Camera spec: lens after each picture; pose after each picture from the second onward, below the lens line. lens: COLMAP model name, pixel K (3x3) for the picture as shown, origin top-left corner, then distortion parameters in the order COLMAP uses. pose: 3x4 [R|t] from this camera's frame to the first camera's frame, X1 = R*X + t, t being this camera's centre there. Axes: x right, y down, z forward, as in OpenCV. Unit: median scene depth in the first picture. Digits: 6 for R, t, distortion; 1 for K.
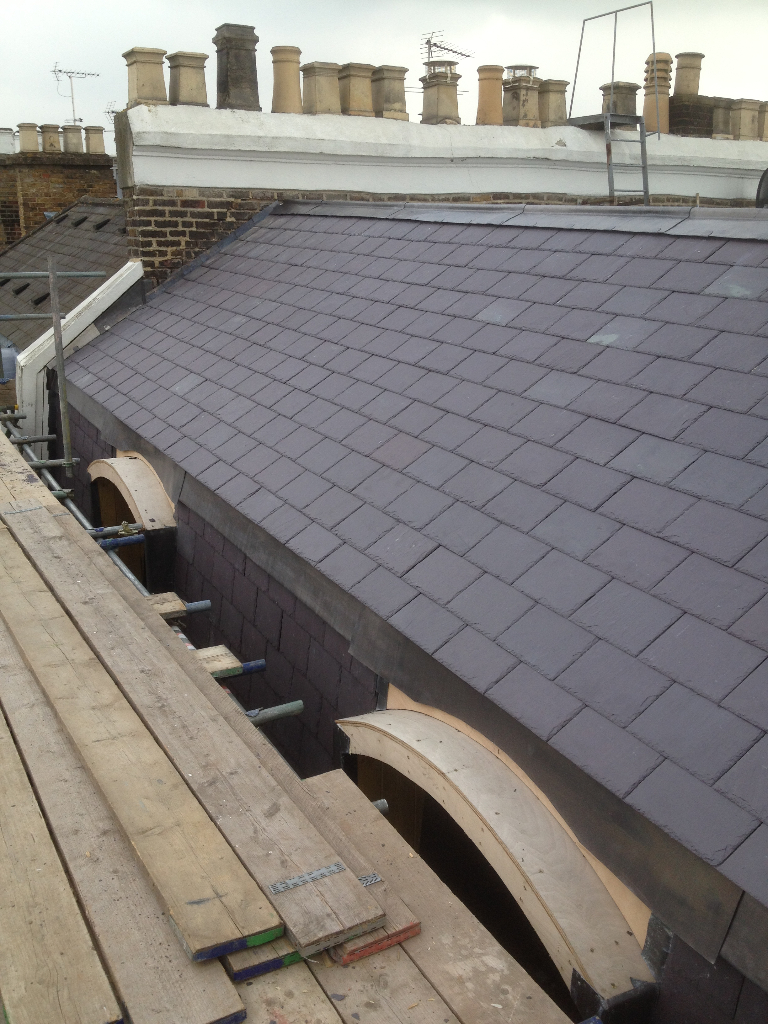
lens RADIAL K [[926.6, 0, 369.6], [0, 926.6, 529.1], [0, 0, 1]] dist [0.040217, 0.000000]
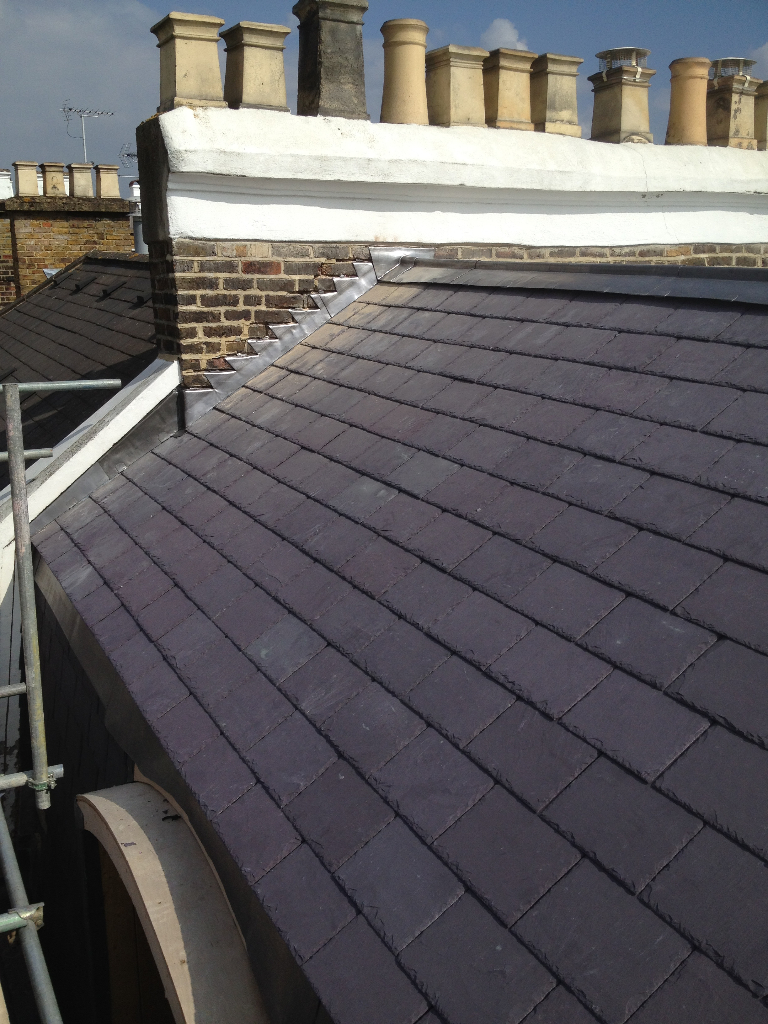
lens RADIAL K [[926.6, 0, 369.9], [0, 926.6, 527.4], [0, 0, 1]] dist [0.040217, 0.000000]
pose [[0.999945, -0.002422, -0.010169, -0.112851], [0.001952, 0.998938, -0.046035, -0.149423], [0.010269, 0.046012, 0.998888, 0.396316]]
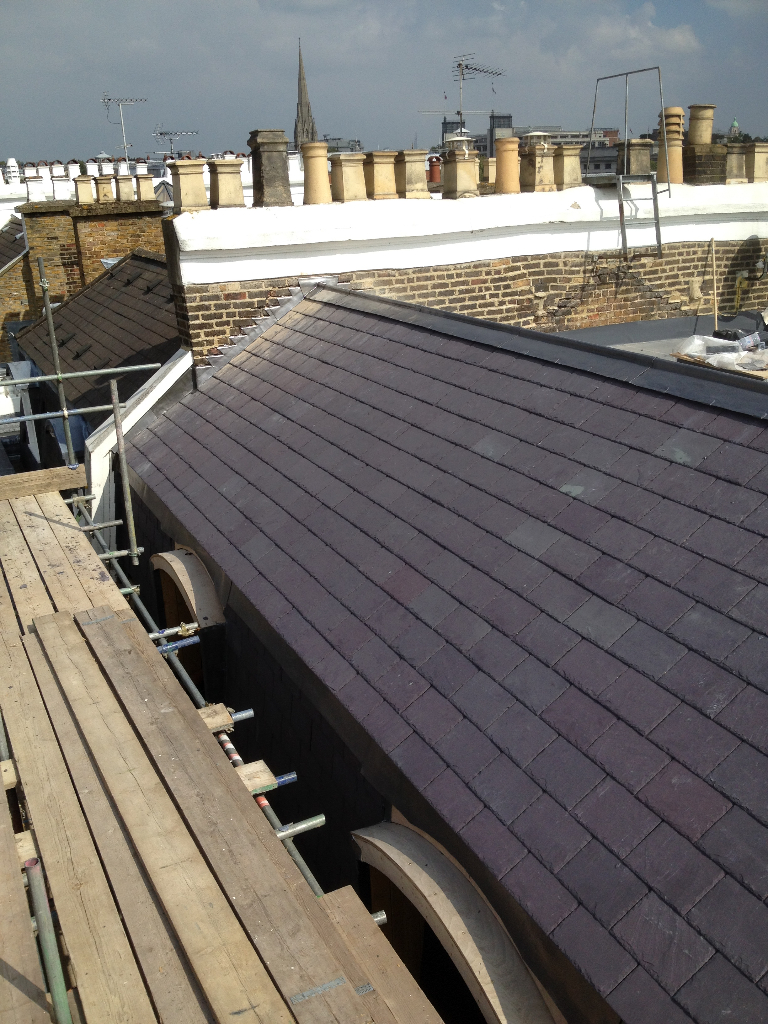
lens RADIAL K [[926.6, 0, 387.5], [0, 926.6, 532.4], [0, 0, 1]] dist [0.040217, 0.000000]
pose [[0.998189, -0.033198, -0.050171, 0.037211], [0.034846, 0.998869, 0.032350, -0.098982], [0.049041, -0.034039, 0.998217, -0.101303]]
